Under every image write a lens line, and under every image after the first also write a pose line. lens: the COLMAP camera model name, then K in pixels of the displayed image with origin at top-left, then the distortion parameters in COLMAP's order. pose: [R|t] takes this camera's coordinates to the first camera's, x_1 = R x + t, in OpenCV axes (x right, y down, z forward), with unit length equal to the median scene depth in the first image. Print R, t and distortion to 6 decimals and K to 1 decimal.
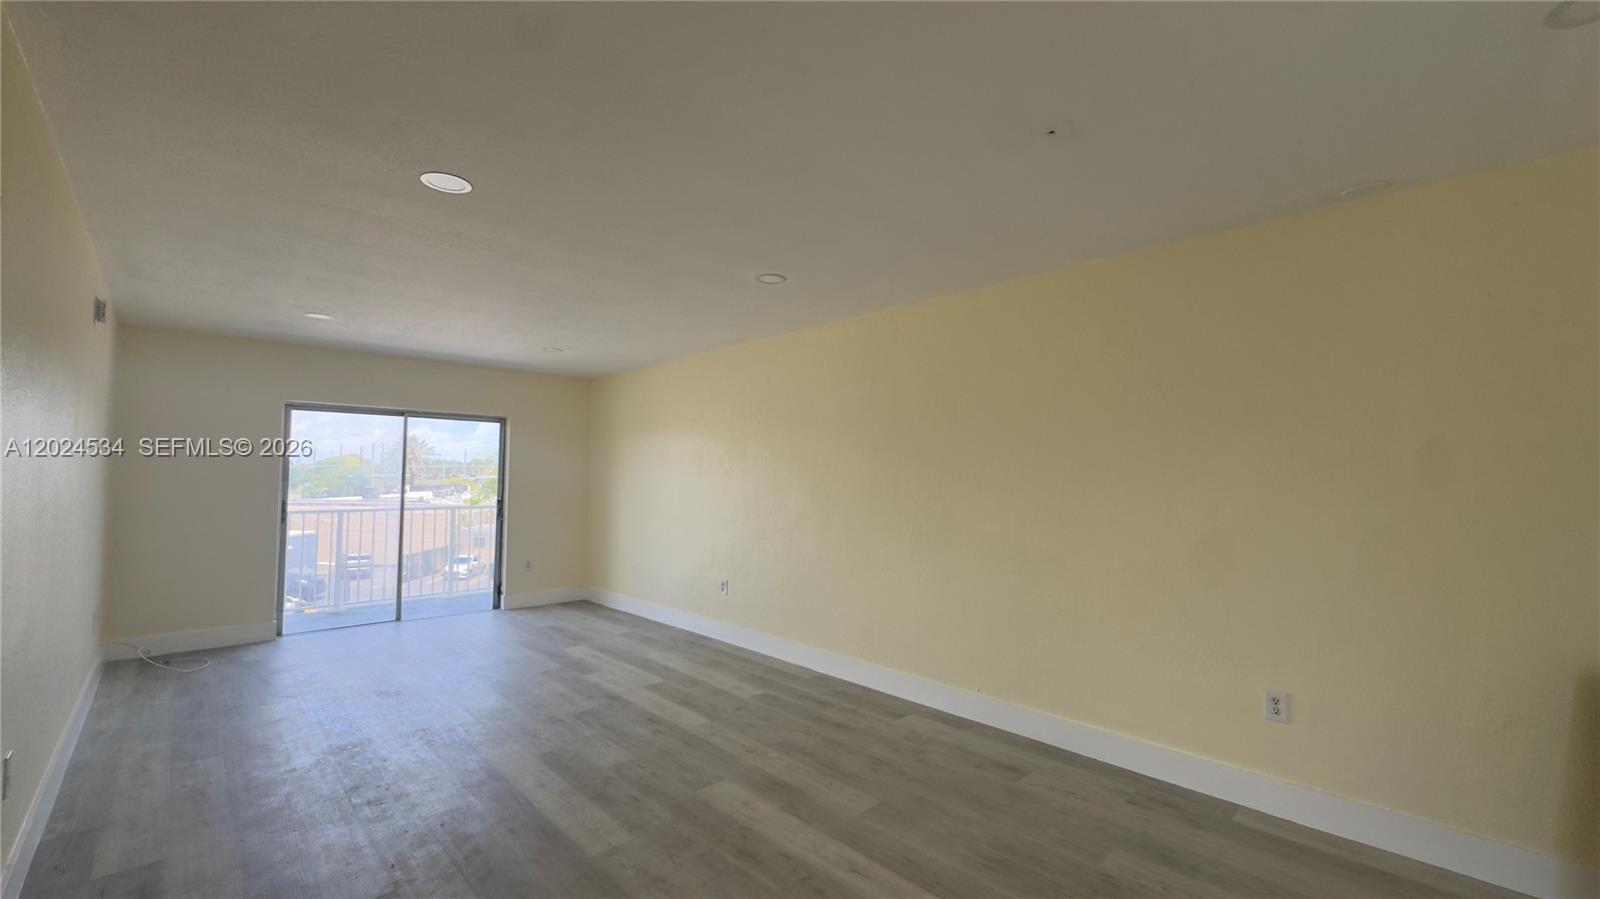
lens RADIAL K [[637.1, 0, 801.6], [0, 637.1, 450.0], [0, 0, 1]] dist [0.000102, 0.000034]
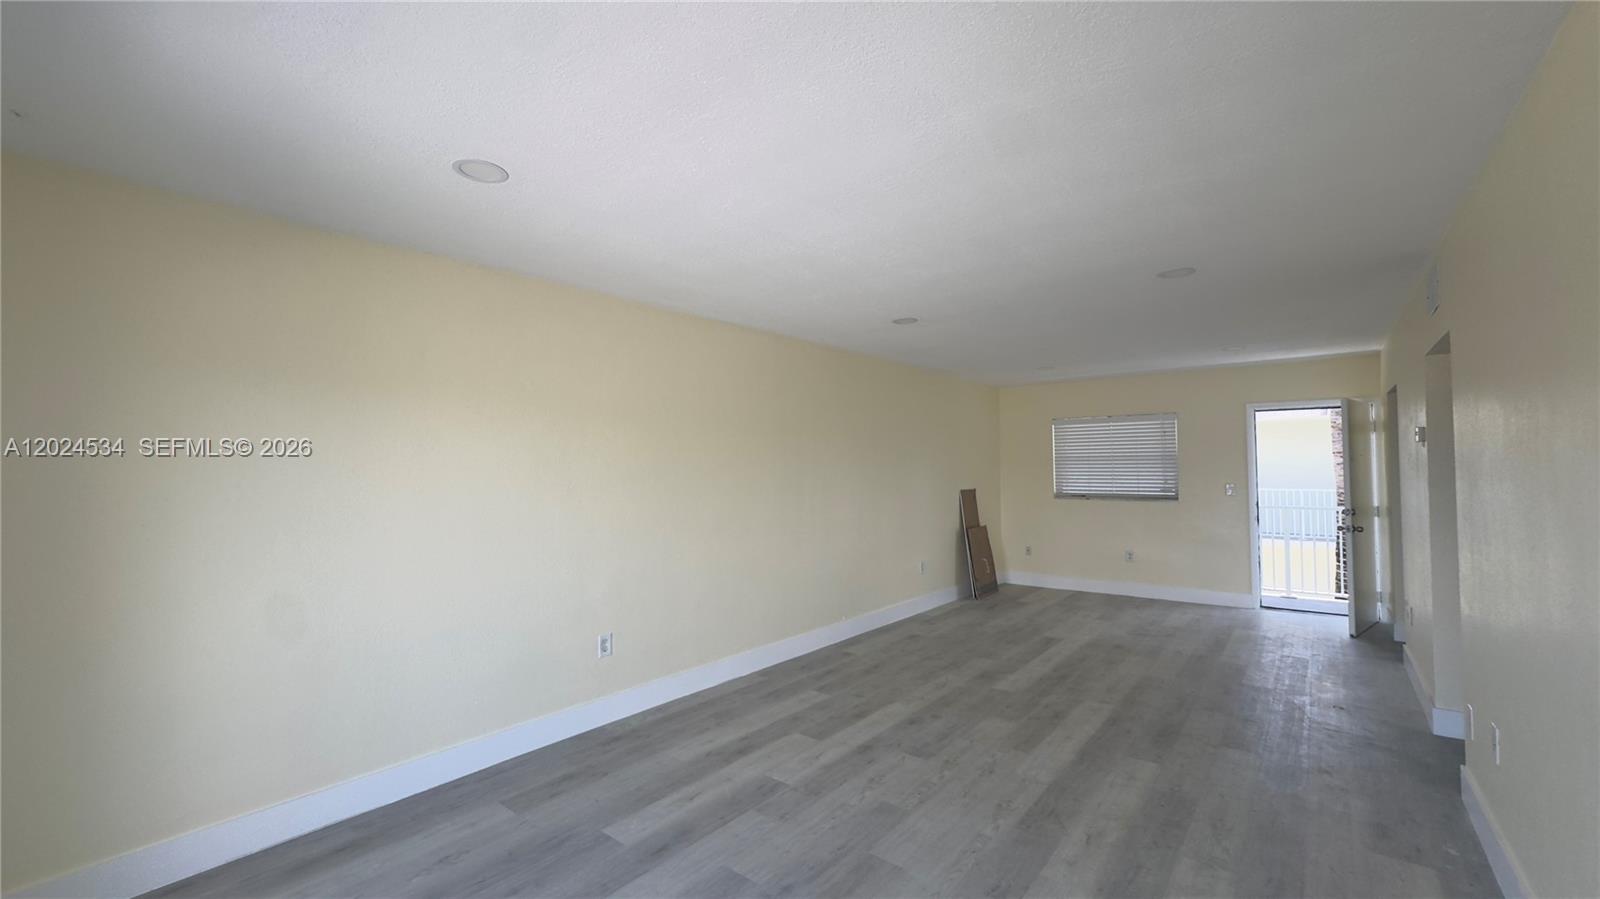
lens RADIAL K [[637.1, 0, 801.4], [0, 637.1, 450.6], [0, 0, 1]] dist [0.000102, 0.000034]
pose [[-0.114147, 0.023885, 0.993177, -1.119910], [-0.038624, 0.998848, -0.028461, 0.026802], [-0.992713, -0.041610, -0.113093, 1.190574]]
